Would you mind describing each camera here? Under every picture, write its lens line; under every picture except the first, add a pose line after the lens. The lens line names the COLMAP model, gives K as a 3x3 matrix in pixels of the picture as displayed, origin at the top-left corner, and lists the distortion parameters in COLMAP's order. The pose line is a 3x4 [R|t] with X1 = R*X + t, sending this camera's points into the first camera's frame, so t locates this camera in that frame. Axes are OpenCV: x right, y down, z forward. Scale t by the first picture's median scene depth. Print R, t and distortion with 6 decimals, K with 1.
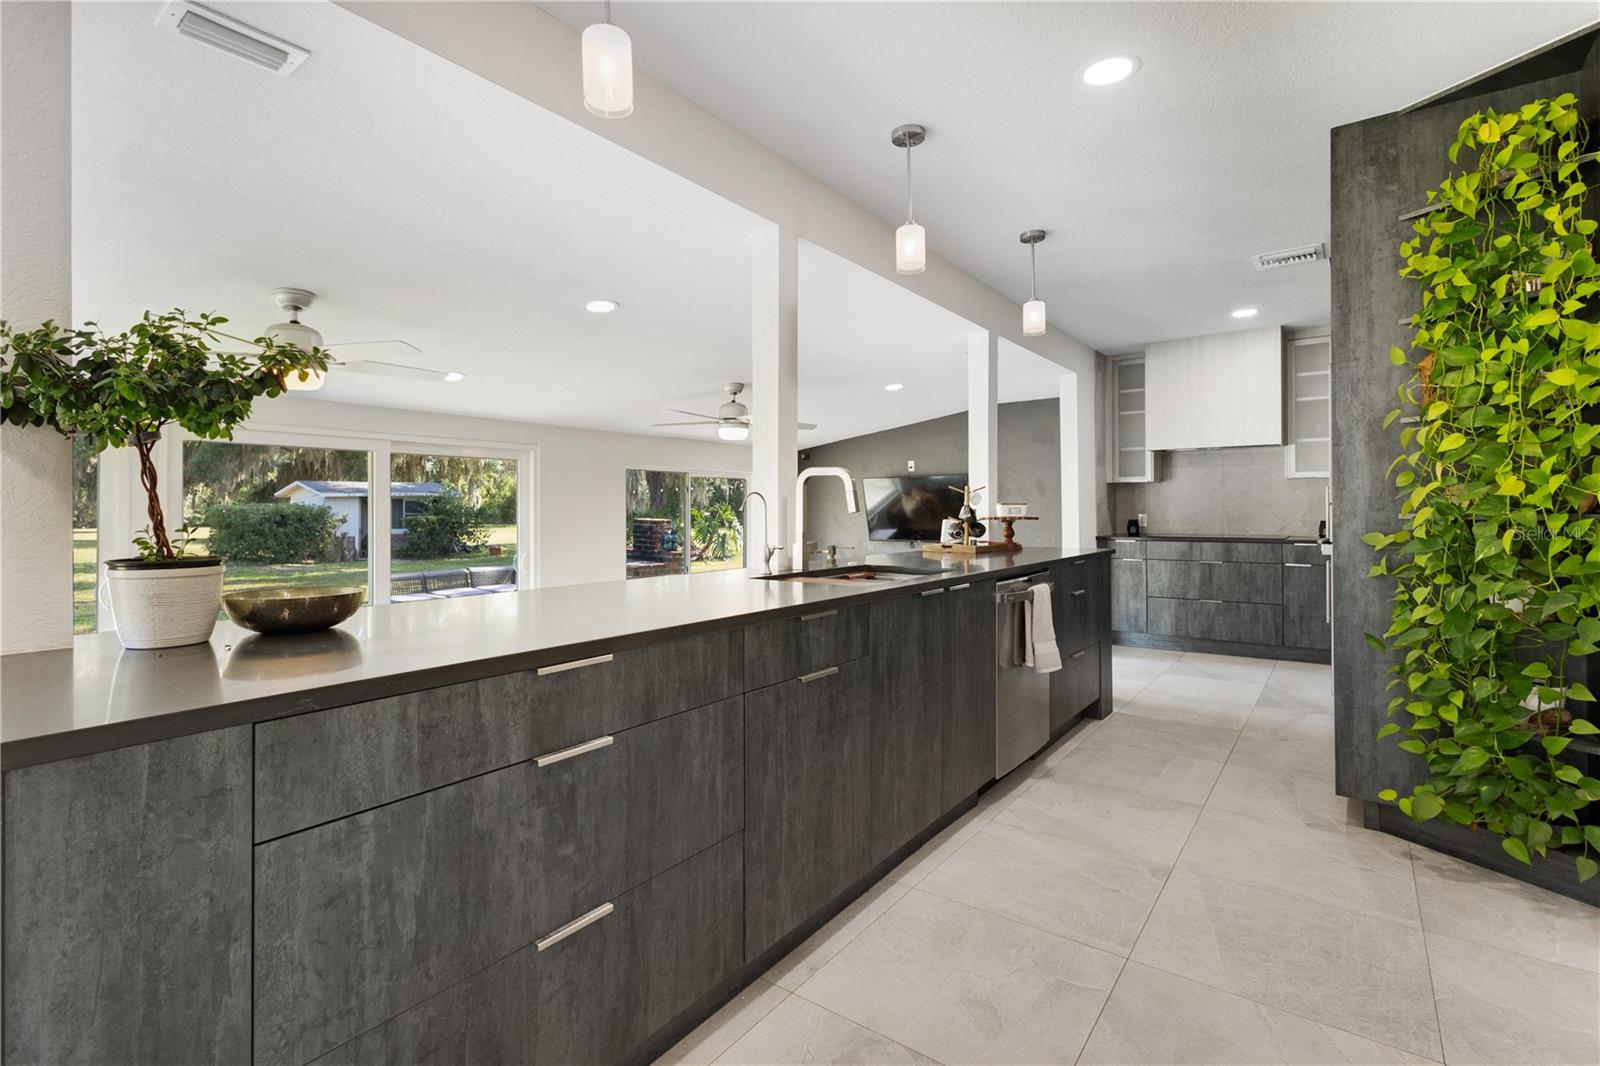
lens RADIAL K [[732.1, 0, 774.8], [0, 732.1, 502.6], [0, 0, 1]] dist [0.004141, 0.000806]
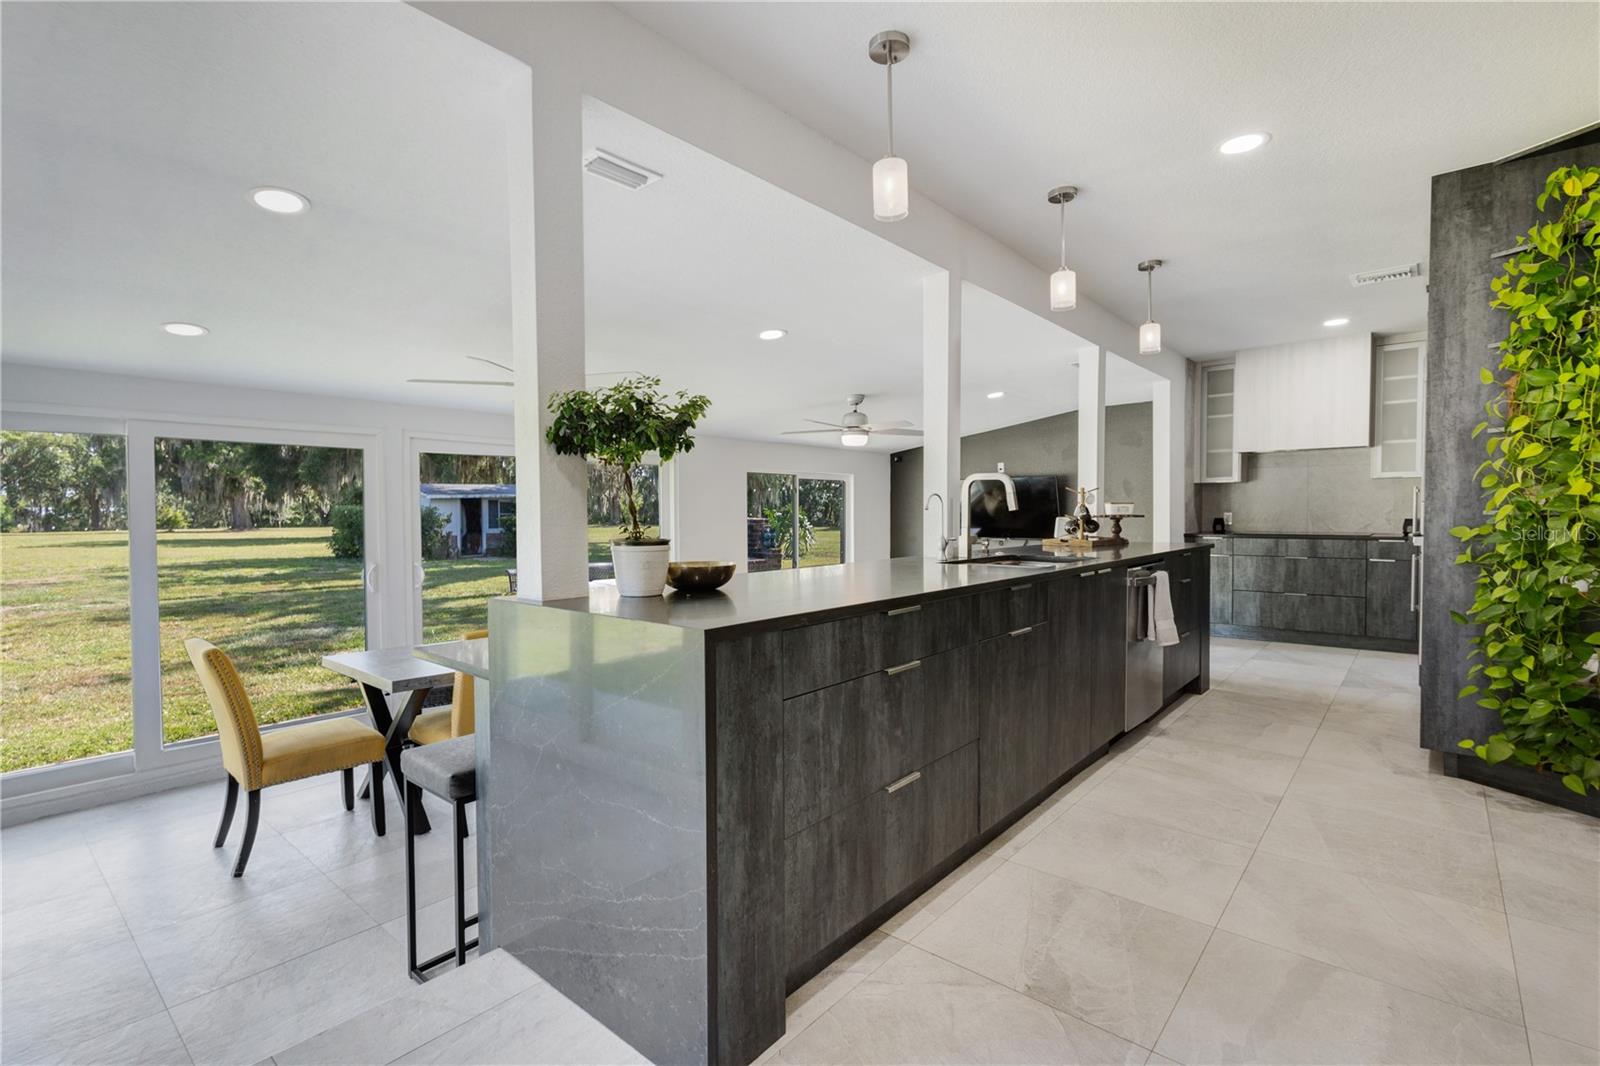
lens RADIAL K [[739.3, 0, 780.9], [0, 739.3, 529.3], [0, 0, 1]] dist [0.004624, -0.001449]
pose [[0.998542, -0.000590, -0.053976, -0.210225], [0.002511, 0.999366, 0.035525, 0.000352], [0.053921, -0.035608, 0.997910, -0.247178]]
